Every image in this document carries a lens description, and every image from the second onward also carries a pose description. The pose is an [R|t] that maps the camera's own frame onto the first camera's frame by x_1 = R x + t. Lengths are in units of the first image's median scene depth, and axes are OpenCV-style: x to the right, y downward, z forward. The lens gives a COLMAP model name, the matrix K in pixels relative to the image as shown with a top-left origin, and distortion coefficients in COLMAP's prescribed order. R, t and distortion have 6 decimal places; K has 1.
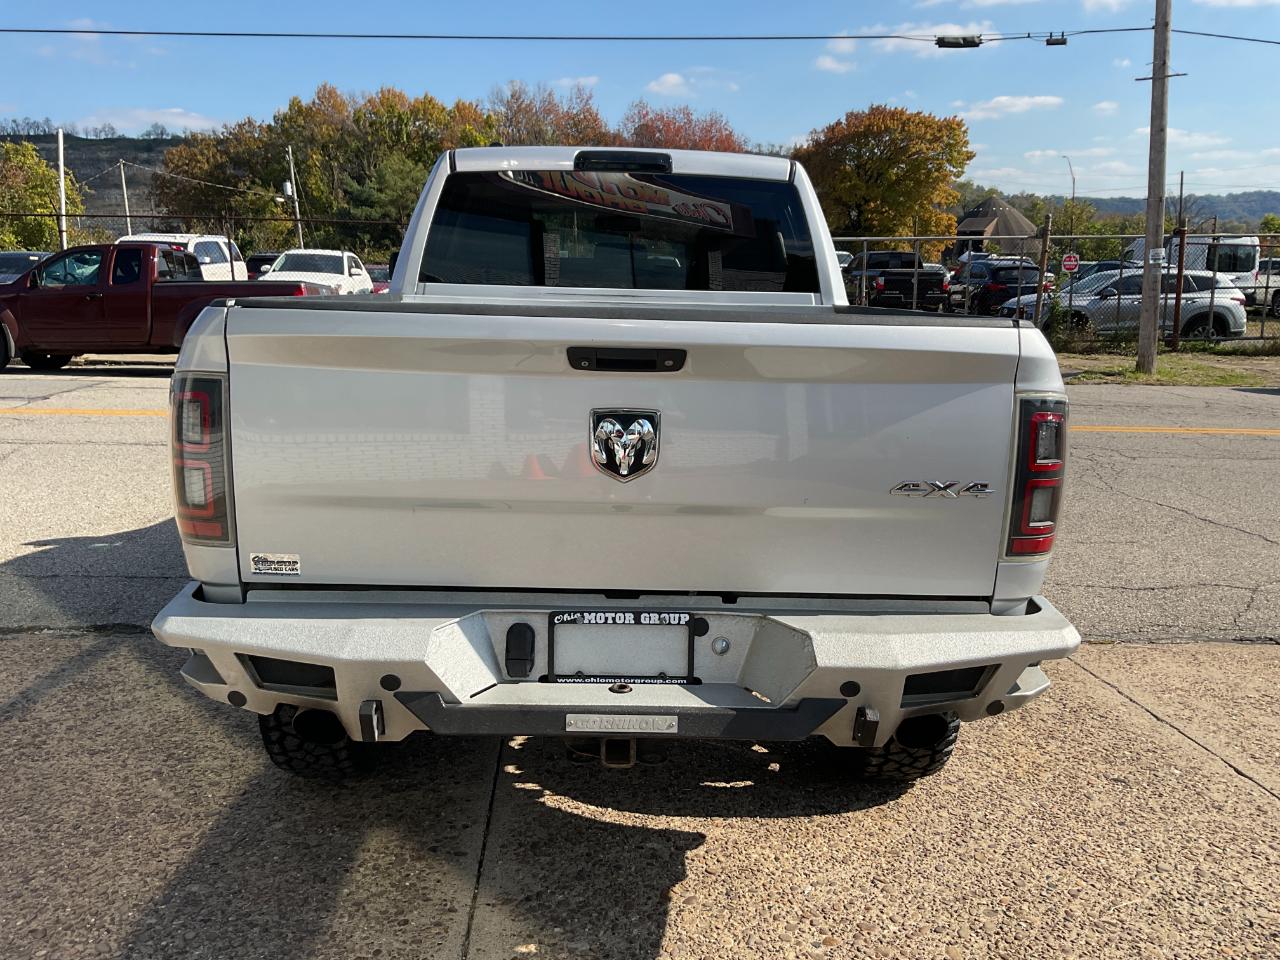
lens RADIAL K [[1073.1, 0, 642.2], [0, 1073.1, 478.7], [0, 0, 1]] dist [0.046639, -0.094397]
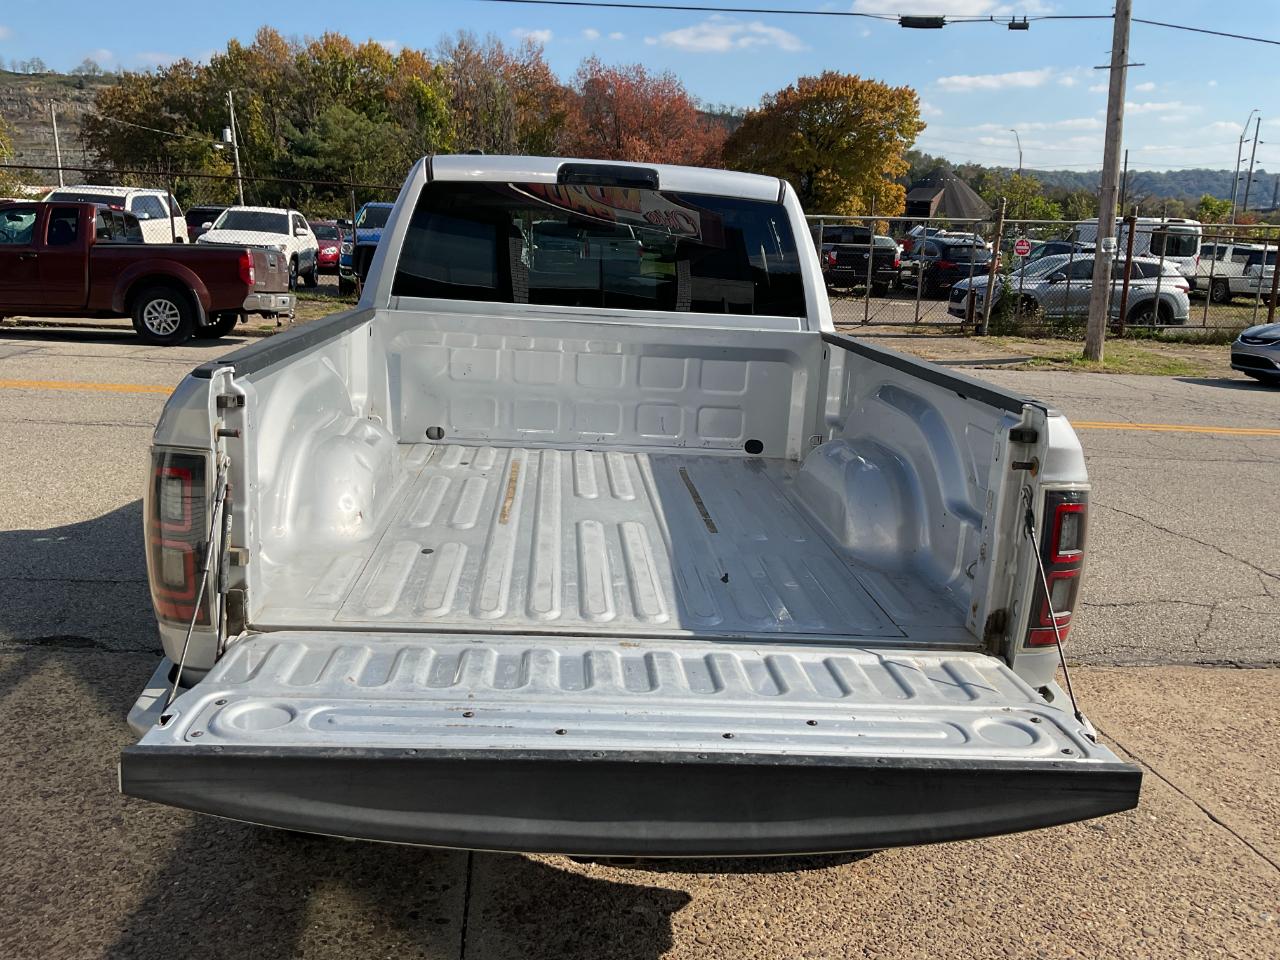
lens RADIAL K [[1076.0, 0, 643.0], [0, 1076.0, 479.9], [0, 0, 1]] dist [0.014748, -0.036999]
pose [[0.998387, 0.018360, 0.053718, -0.033513], [-0.020385, 0.999092, 0.037399, -0.060558], [-0.052983, -0.038434, 0.997856, 0.029089]]
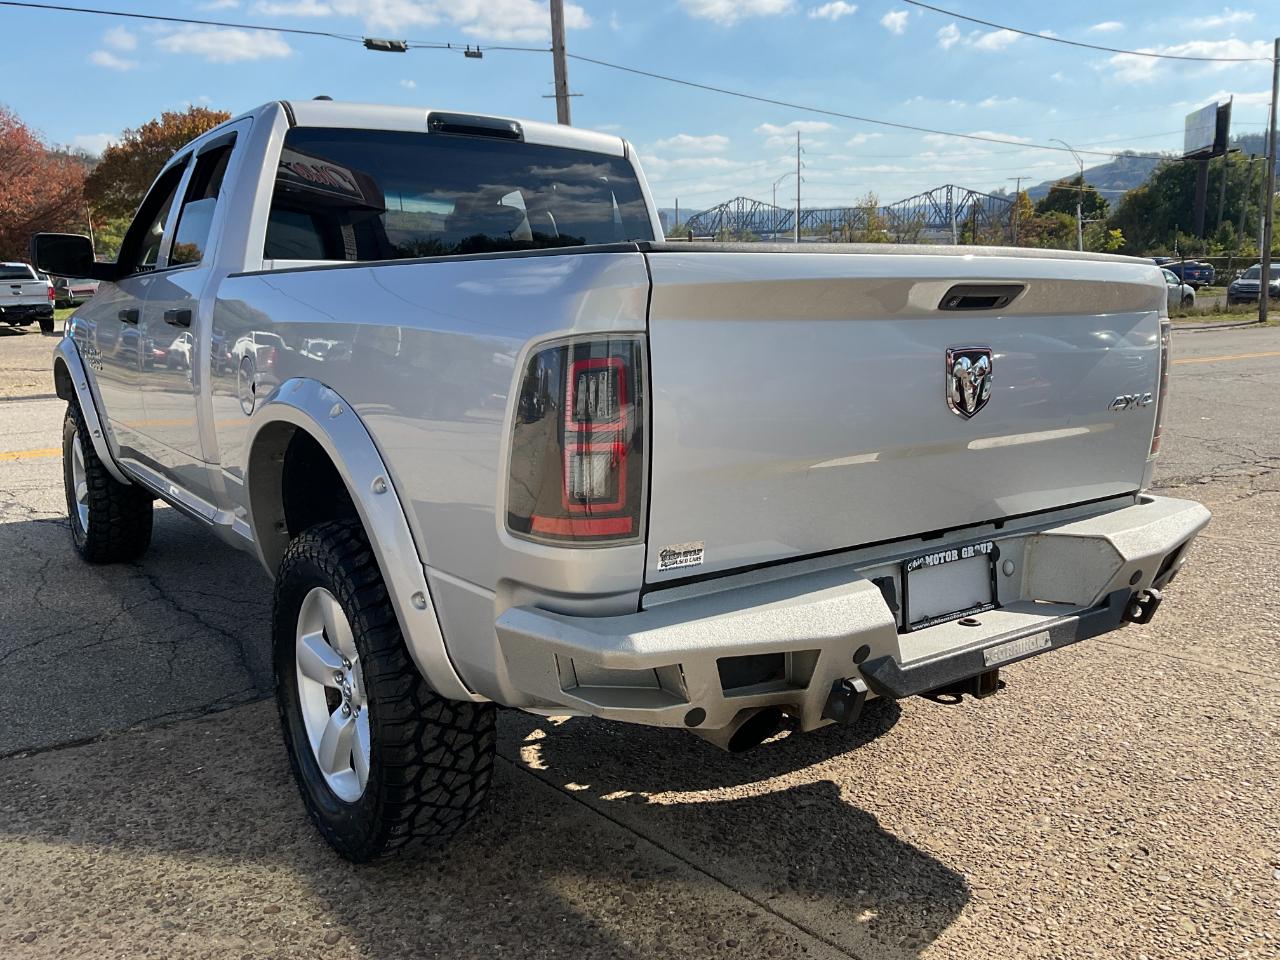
lens RADIAL K [[1073.1, 0, 642.2], [0, 1073.1, 478.7], [0, 0, 1]] dist [0.046639, -0.094397]
pose [[0.825147, -0.121031, 0.551800, -0.448806], [0.125916, 0.991611, 0.029208, -0.005432], [-0.550706, 0.045380, 0.833465, 0.166277]]
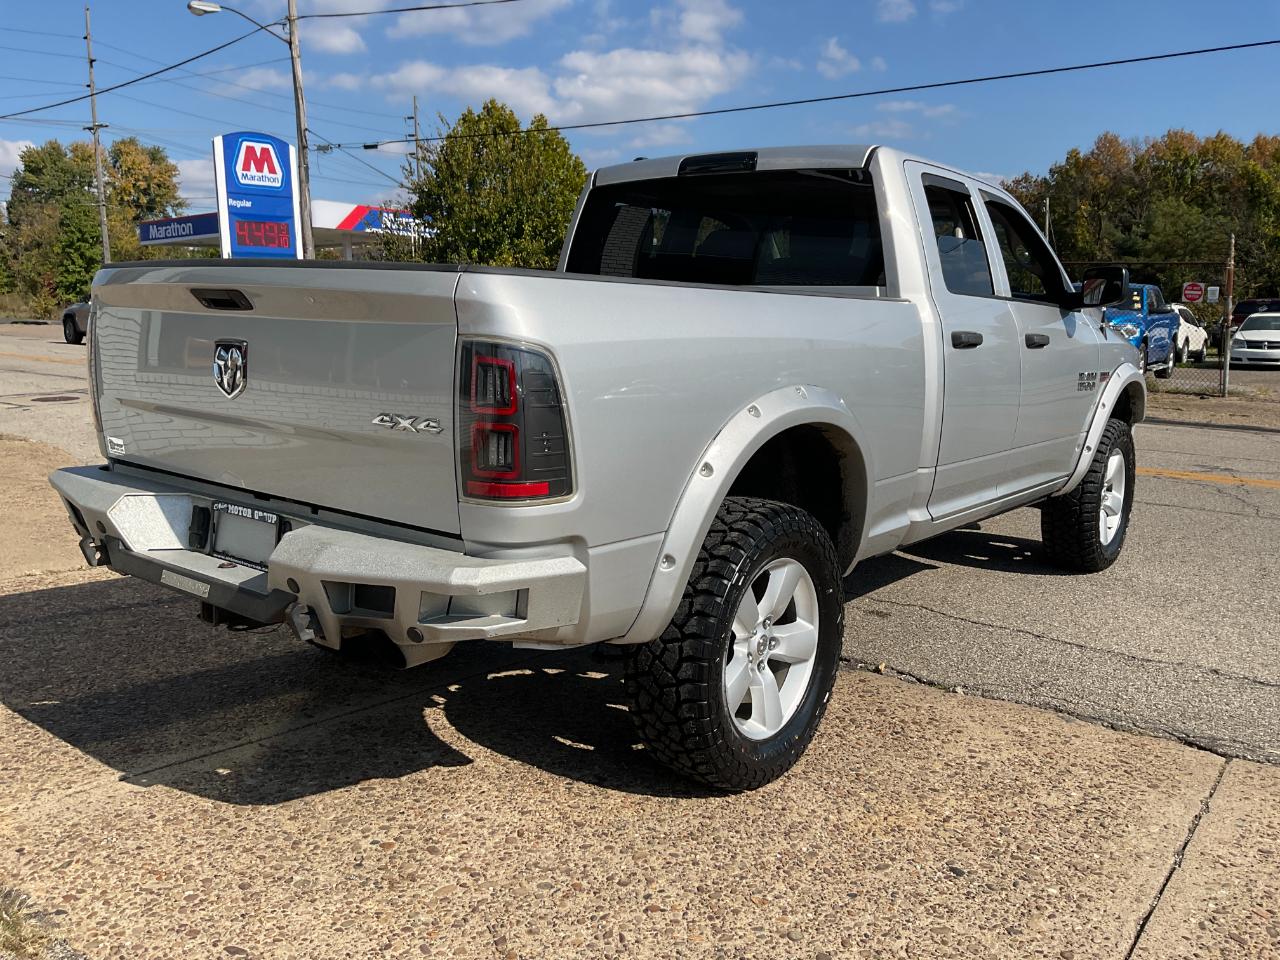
lens RADIAL K [[1062.4, 0, 629.6], [0, 1062.4, 478.9], [0, 0, 1]] dist [0.087832, -0.151874]
pose [[0.766322, 0.096658, -0.635144, 0.606482], [-0.127395, 0.991848, -0.002765, 0.021111], [0.629699, 0.083033, 0.772389, 0.174668]]
